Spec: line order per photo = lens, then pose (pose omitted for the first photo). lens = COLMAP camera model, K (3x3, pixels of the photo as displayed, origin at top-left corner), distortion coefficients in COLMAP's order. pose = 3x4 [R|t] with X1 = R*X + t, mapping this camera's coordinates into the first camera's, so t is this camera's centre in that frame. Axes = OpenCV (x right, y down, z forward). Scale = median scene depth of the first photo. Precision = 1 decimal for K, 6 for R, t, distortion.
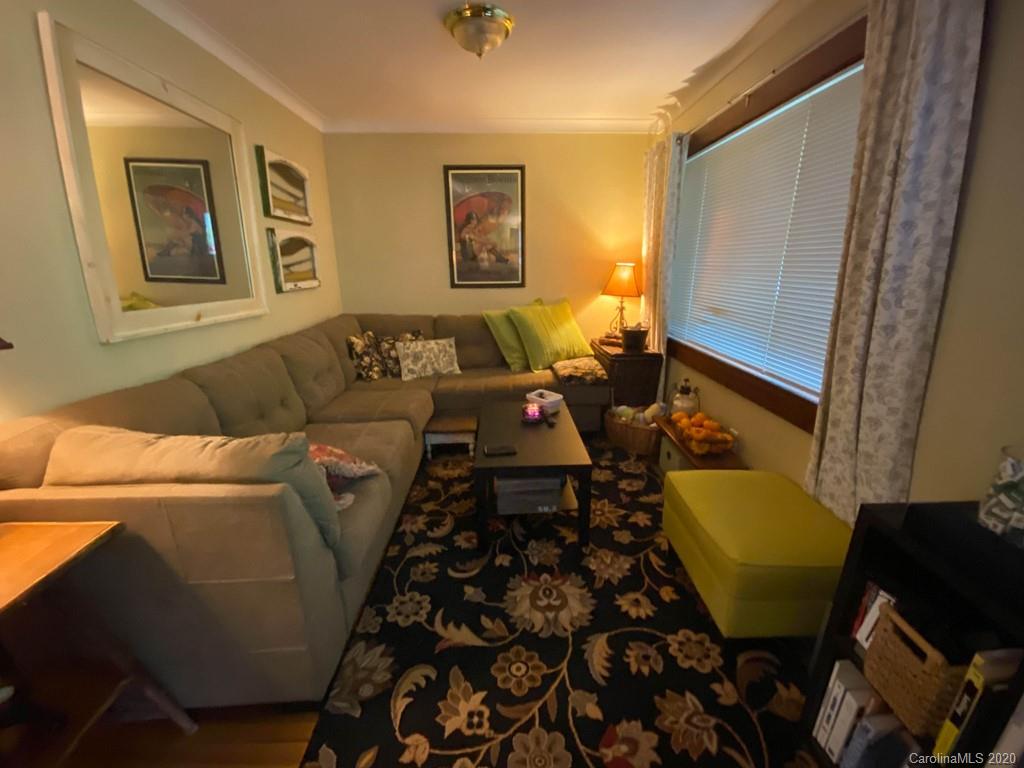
lens RADIAL K [[417.9, 0, 509.8], [0, 417.9, 387.0], [0, 0, 1]] dist [0.010246, -0.015798]
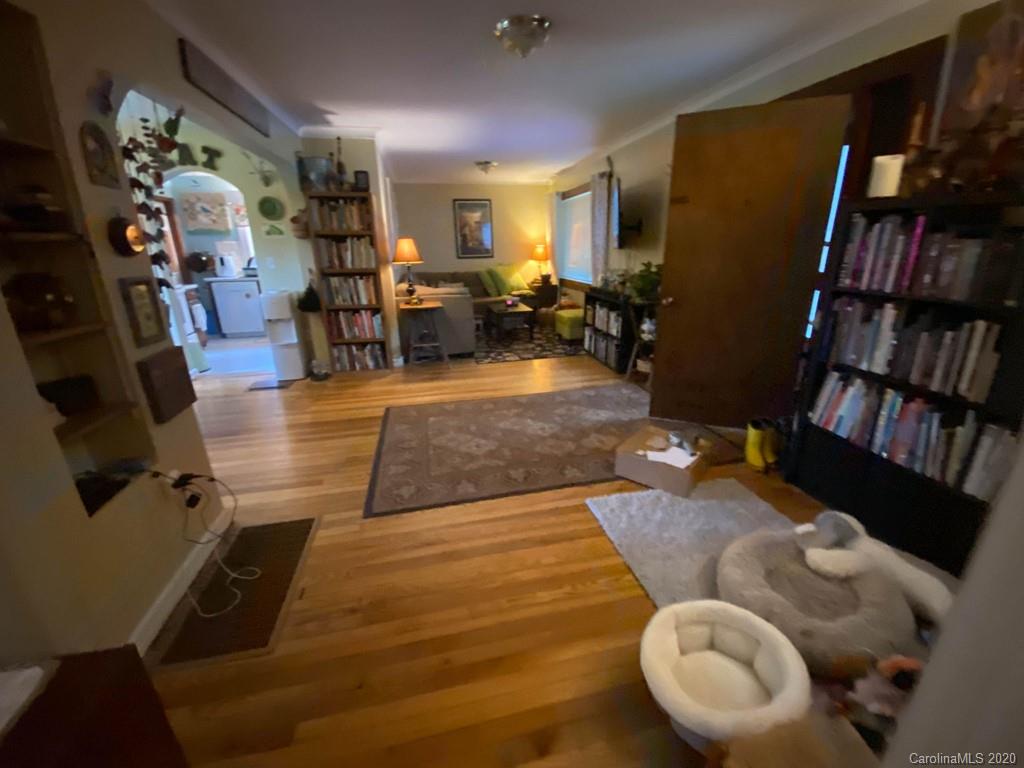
lens RADIAL K [[414.1, 0, 511.0], [0, 414.1, 384.9], [0, 0, 1]] dist [0.033509, -0.026757]
pose [[0.982562, -0.074984, 0.170145, -0.523569], [0.068696, 0.996730, 0.042557, 0.579811], [-0.172780, -0.030127, 0.984500, -1.999131]]
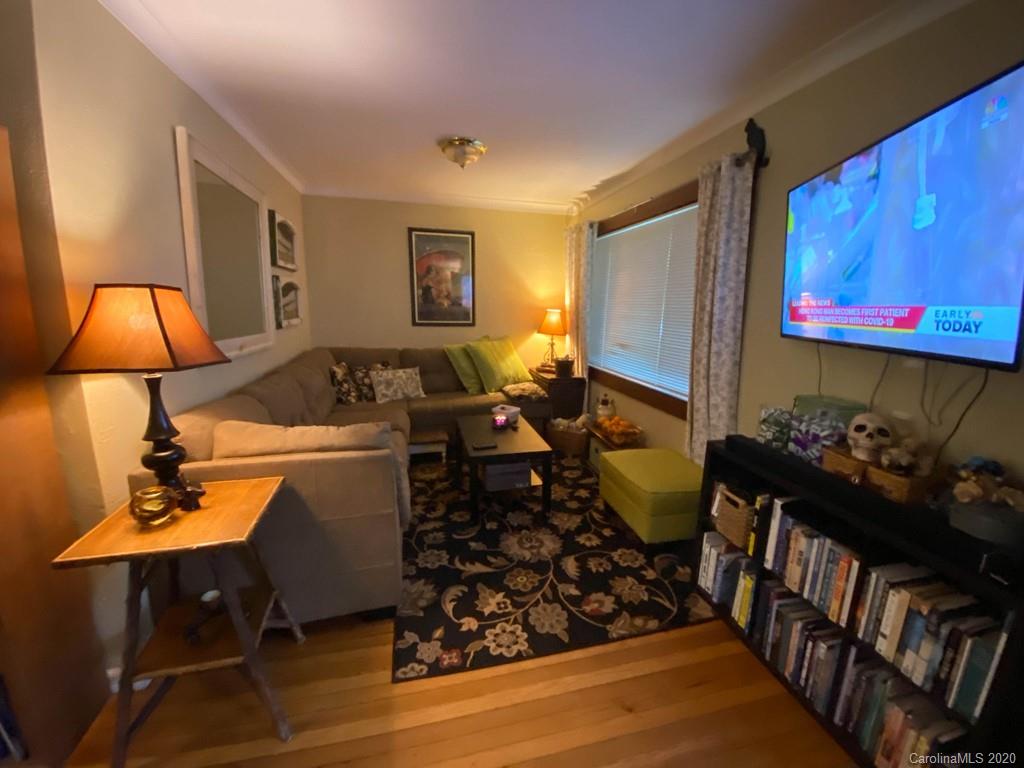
lens RADIAL K [[414.1, 0, 511.0], [0, 414.1, 384.9], [0, 0, 1]] dist [0.033509, -0.026757]
pose [[0.977423, -0.015536, 0.210720, -0.229147], [0.034516, 0.995637, -0.086698, 0.077695], [-0.208453, 0.092014, 0.973694, -0.363550]]
